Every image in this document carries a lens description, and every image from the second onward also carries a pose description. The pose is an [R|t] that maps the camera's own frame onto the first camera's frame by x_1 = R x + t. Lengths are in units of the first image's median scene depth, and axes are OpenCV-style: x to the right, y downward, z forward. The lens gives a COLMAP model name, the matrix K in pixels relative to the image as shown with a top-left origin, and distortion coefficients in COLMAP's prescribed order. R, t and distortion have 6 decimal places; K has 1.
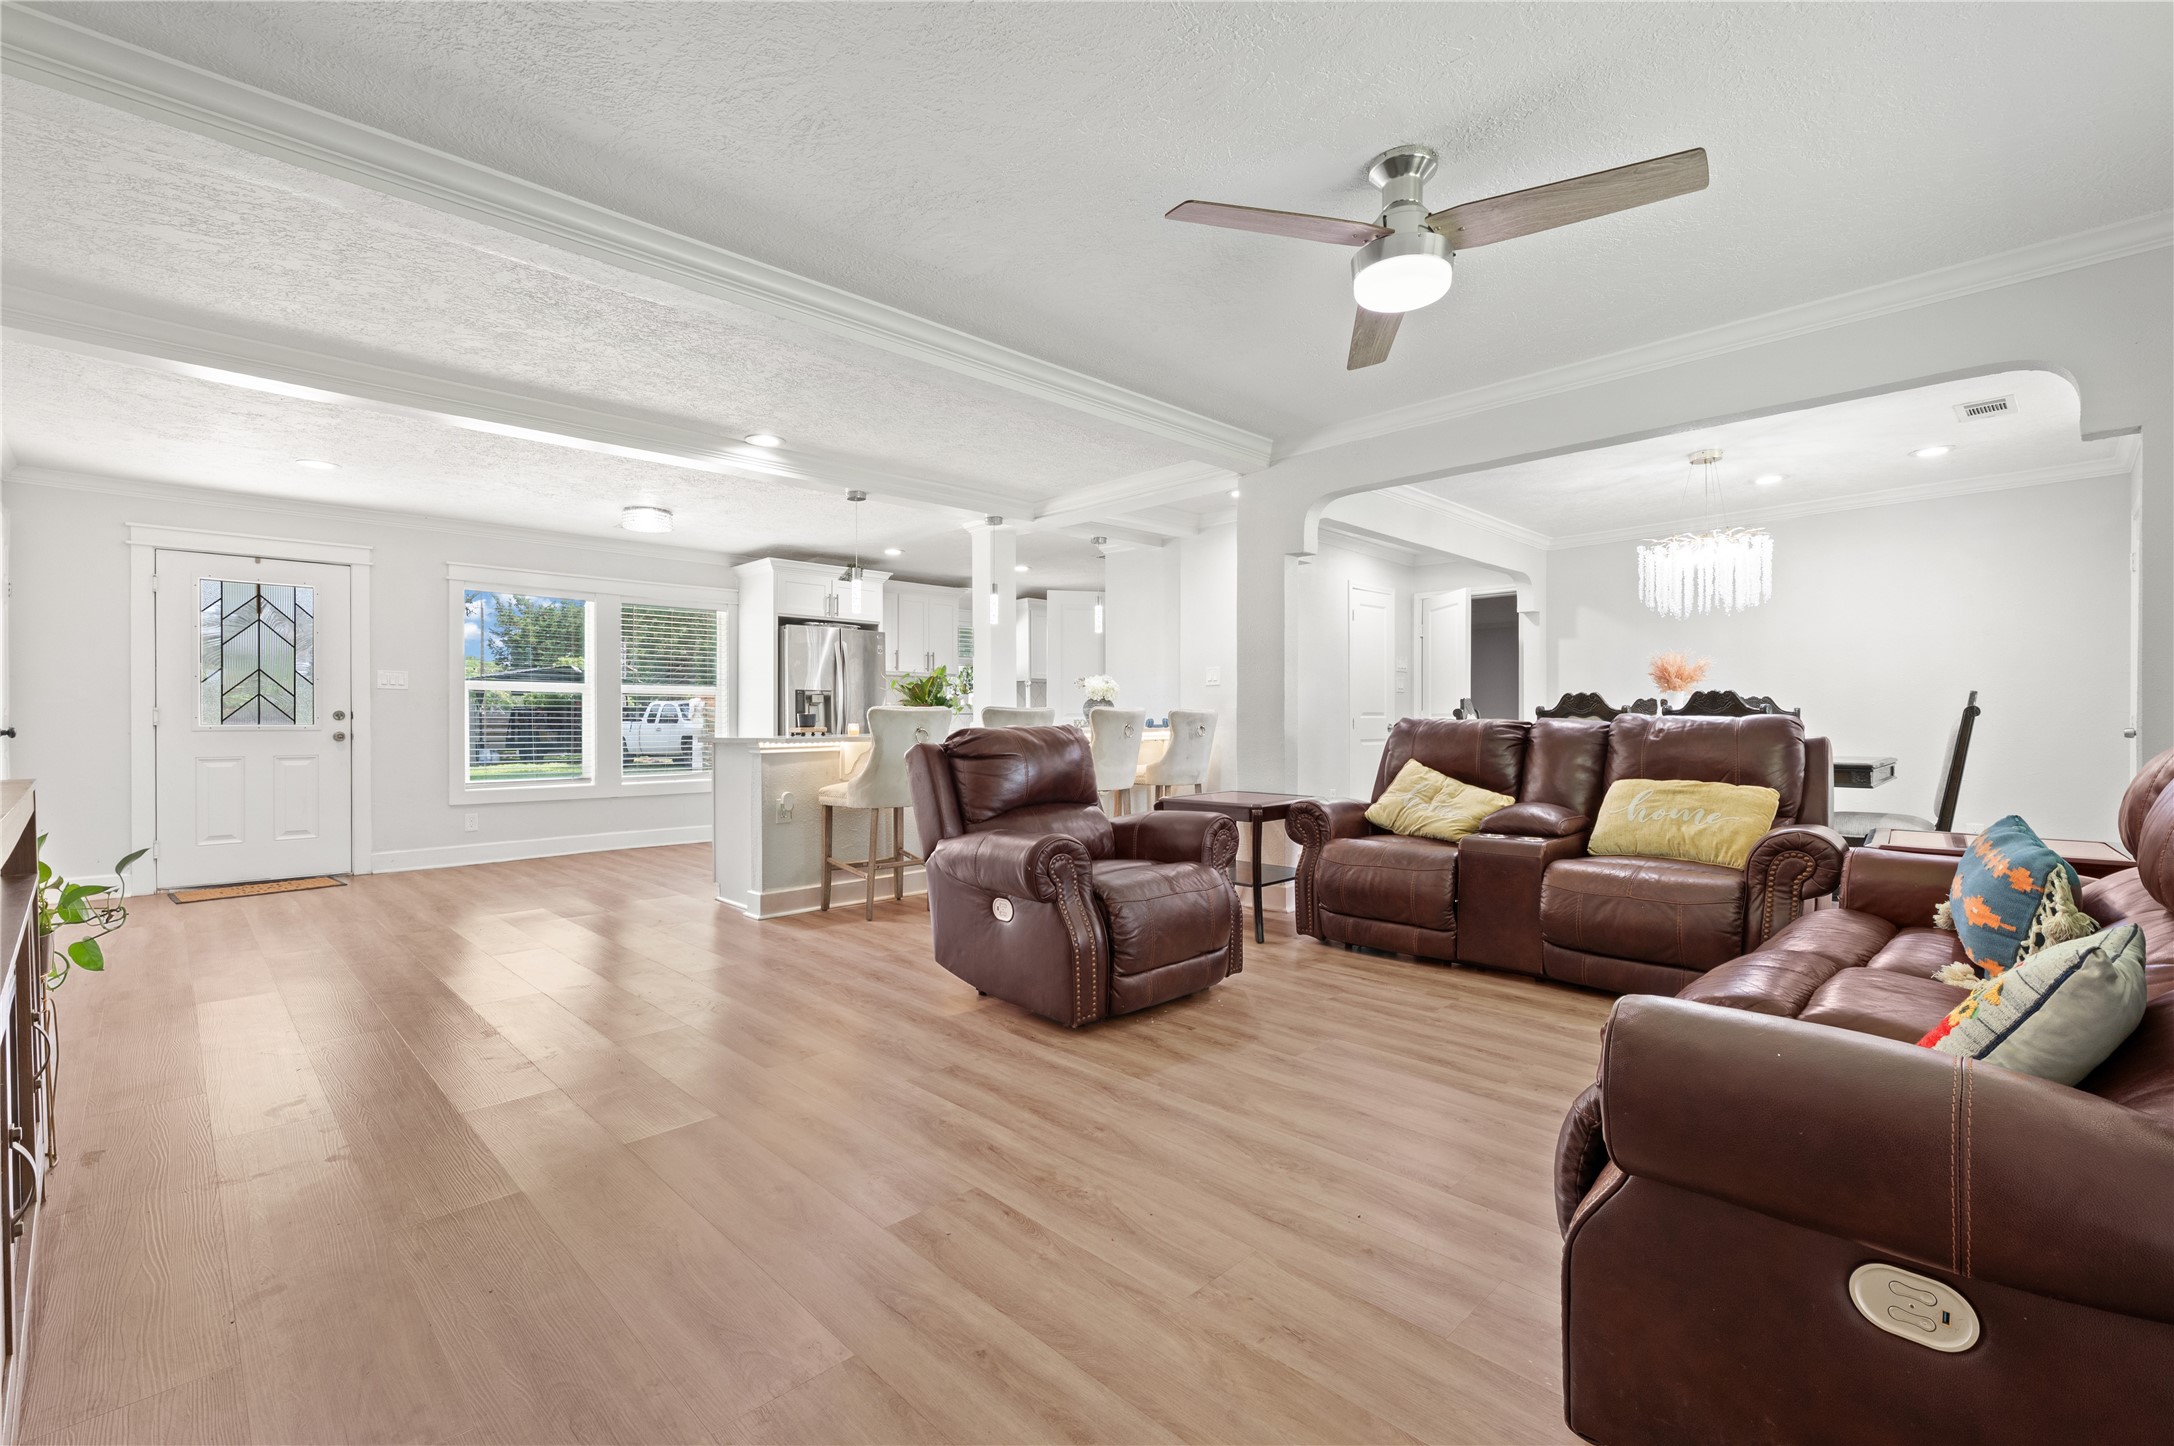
lens RADIAL K [[966.0, 0, 1082.7], [0, 966.0, 720.8], [0, 0, 1]] dist [0.004518, 0.000534]
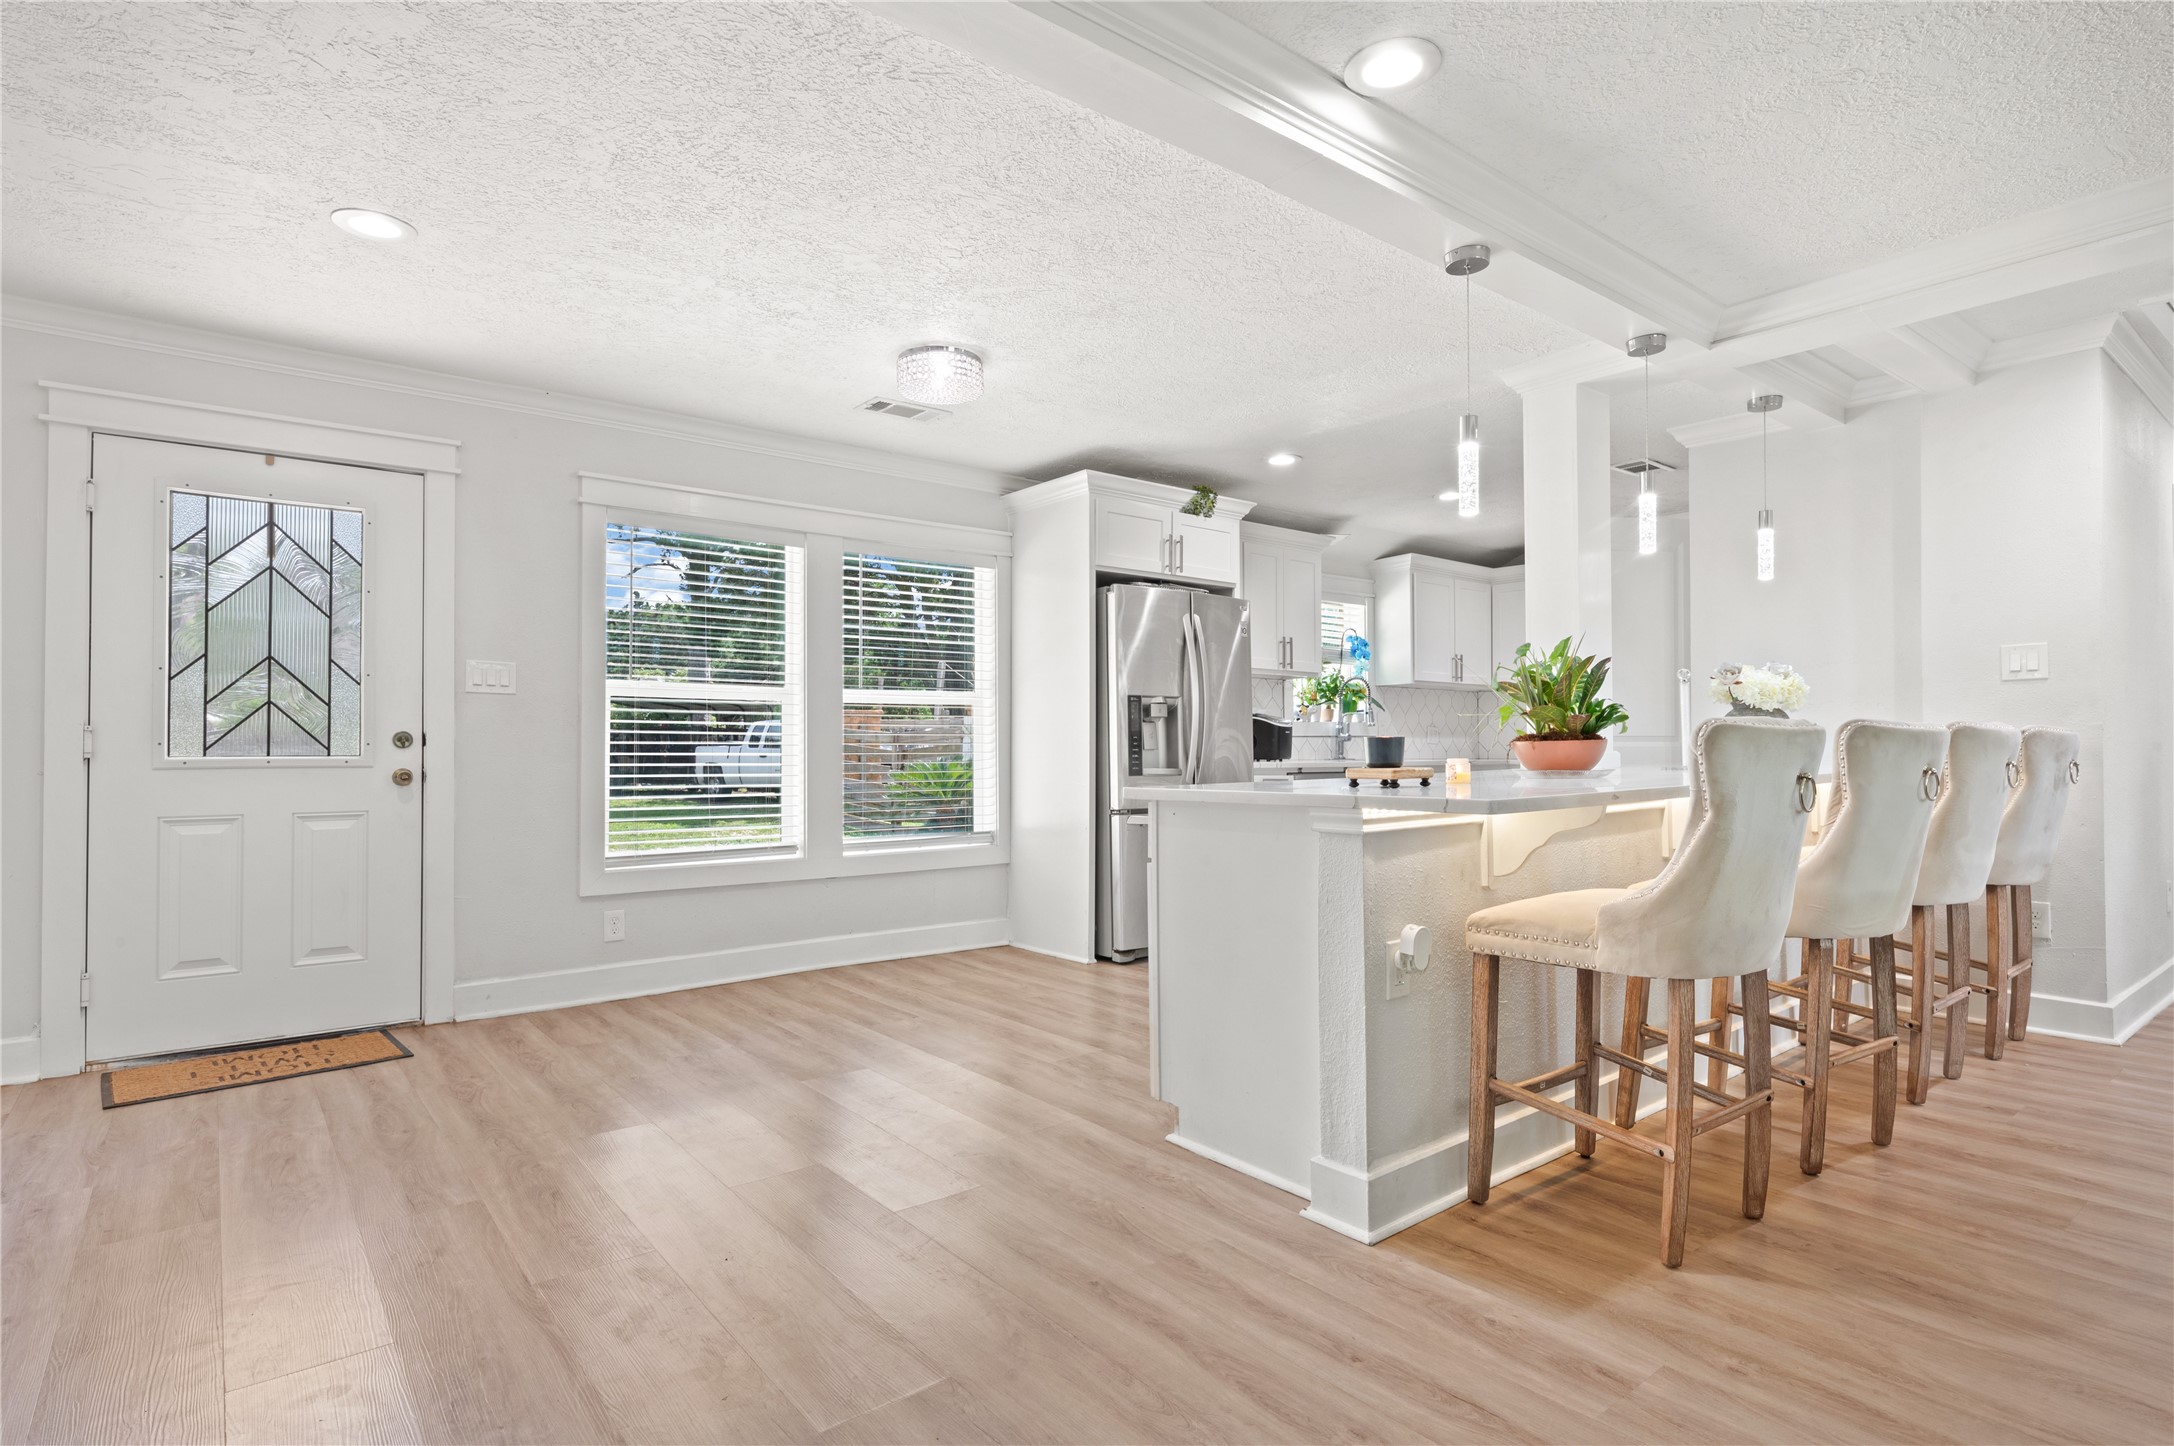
lens RADIAL K [[1127.5, 0, 1092.4], [0, 1127.5, 725.5], [0, 0, 1]] dist [0.001762, -0.000384]
pose [[0.995292, -0.000755, -0.096916, -0.306906], [-0.000841, 0.999865, -0.016425, -0.003232], [0.096916, 0.016429, 0.995157, 0.388997]]
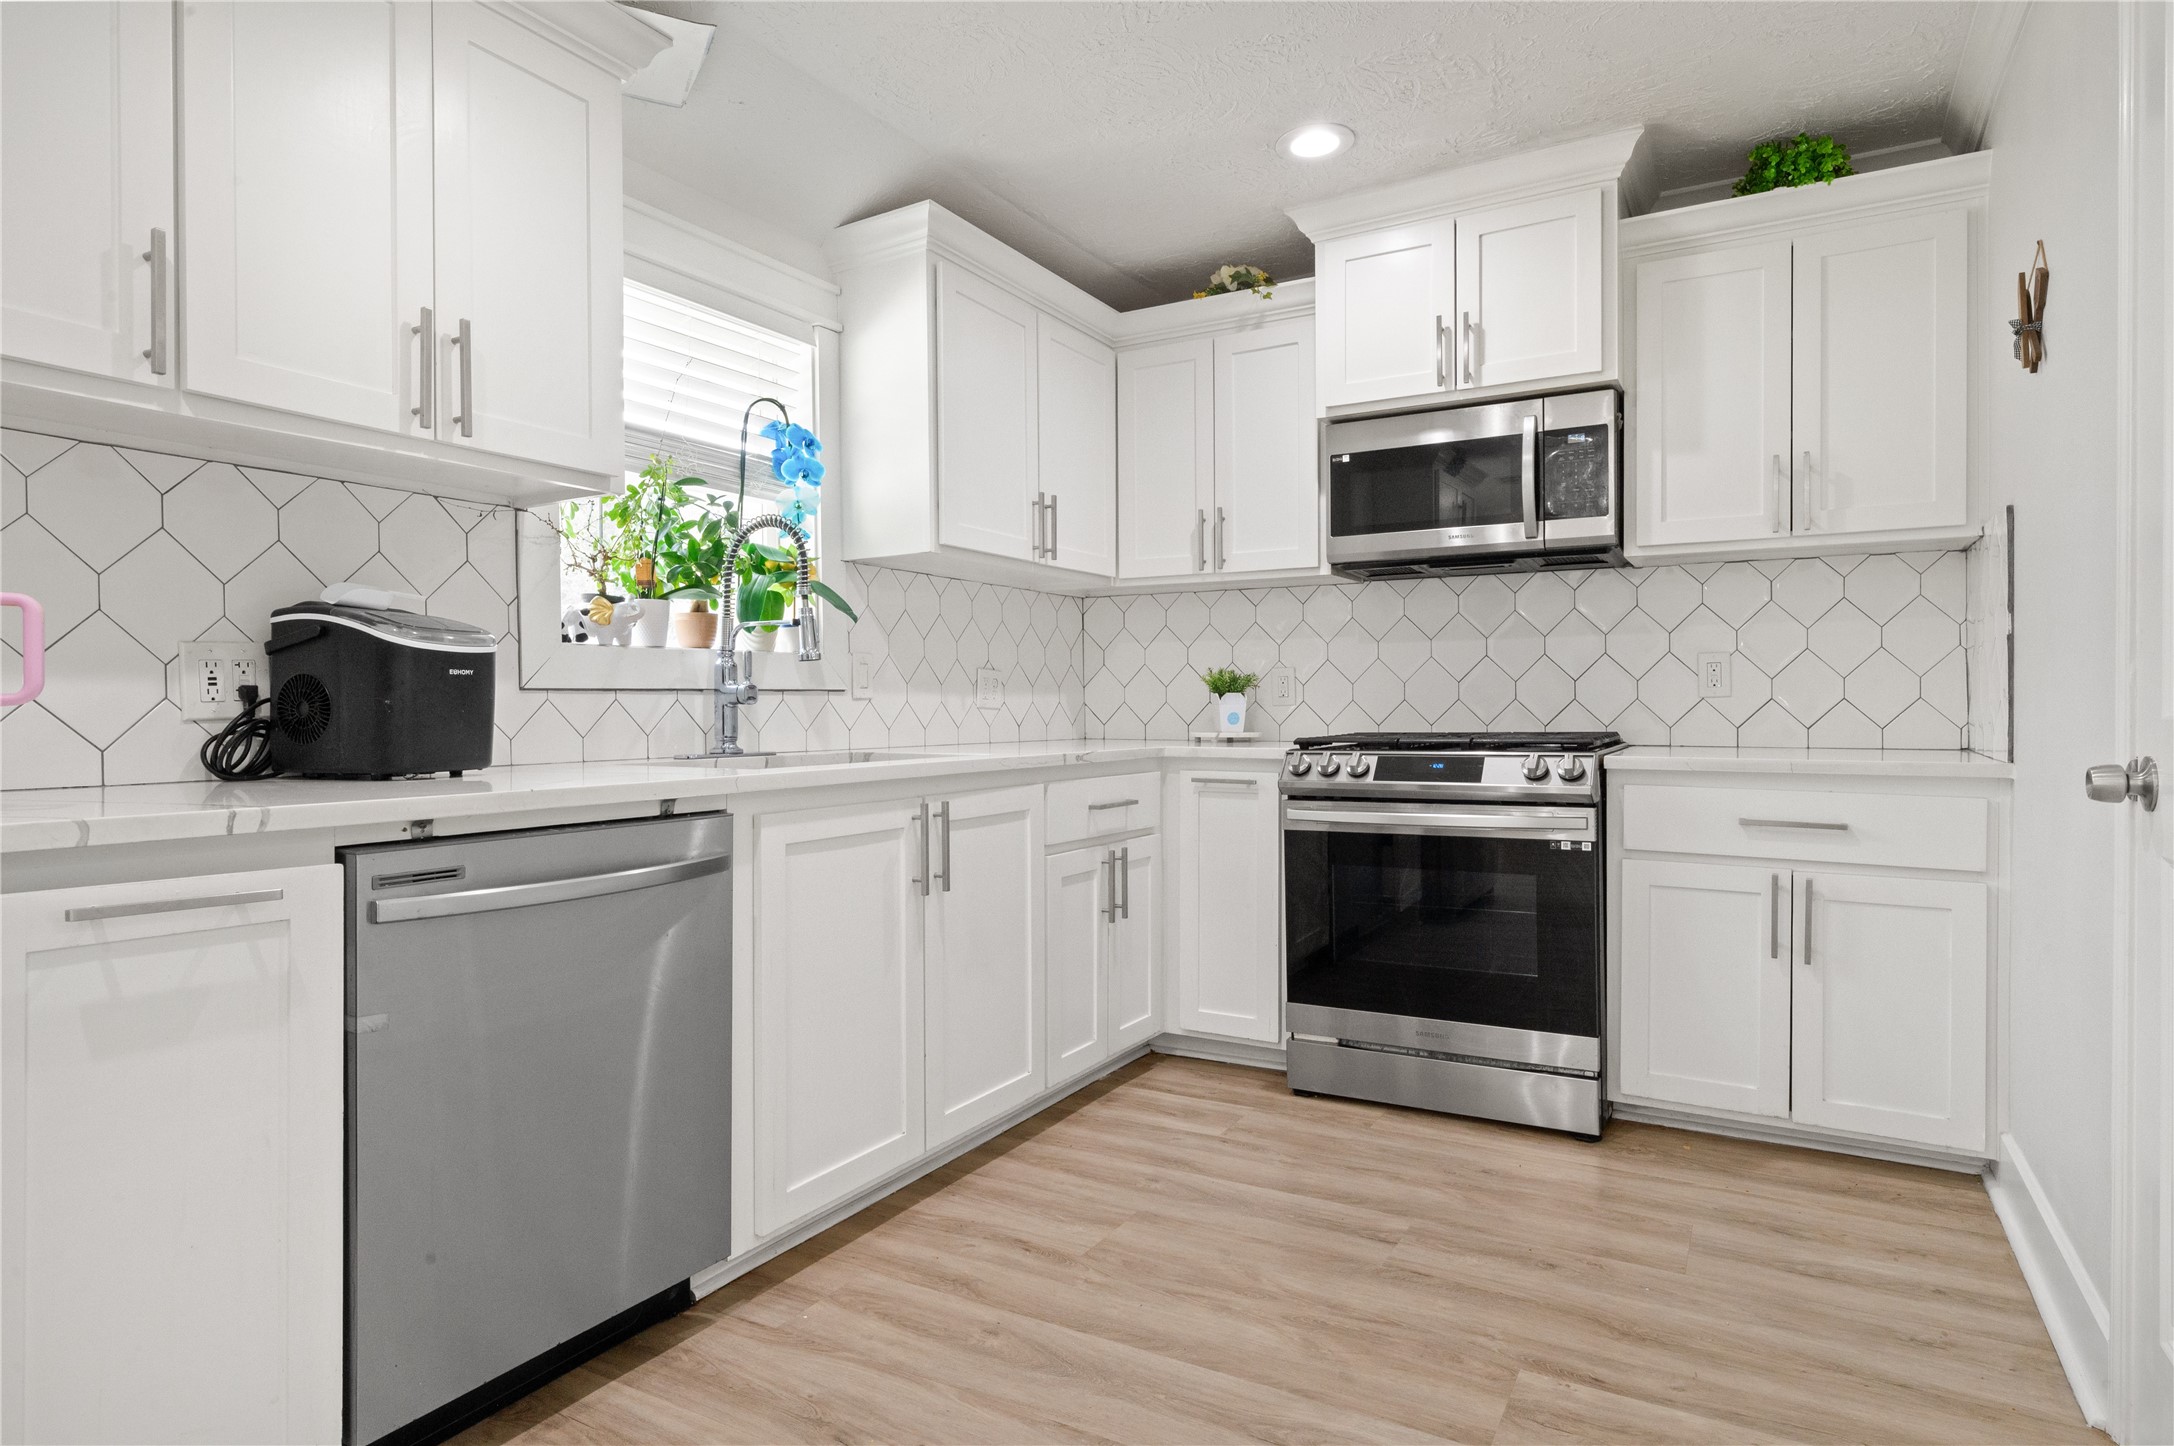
lens RADIAL K [[1187.7, 0, 1088.9], [0, 1187.7, 716.7], [0, 0, 1]] dist [-0.000157, -0.000014]
pose [[0.964746, -0.006808, 0.263096, -0.160945], [0.005336, 0.999966, 0.006312, -0.003791], [-0.263130, -0.004686, 0.964749, 1.085680]]
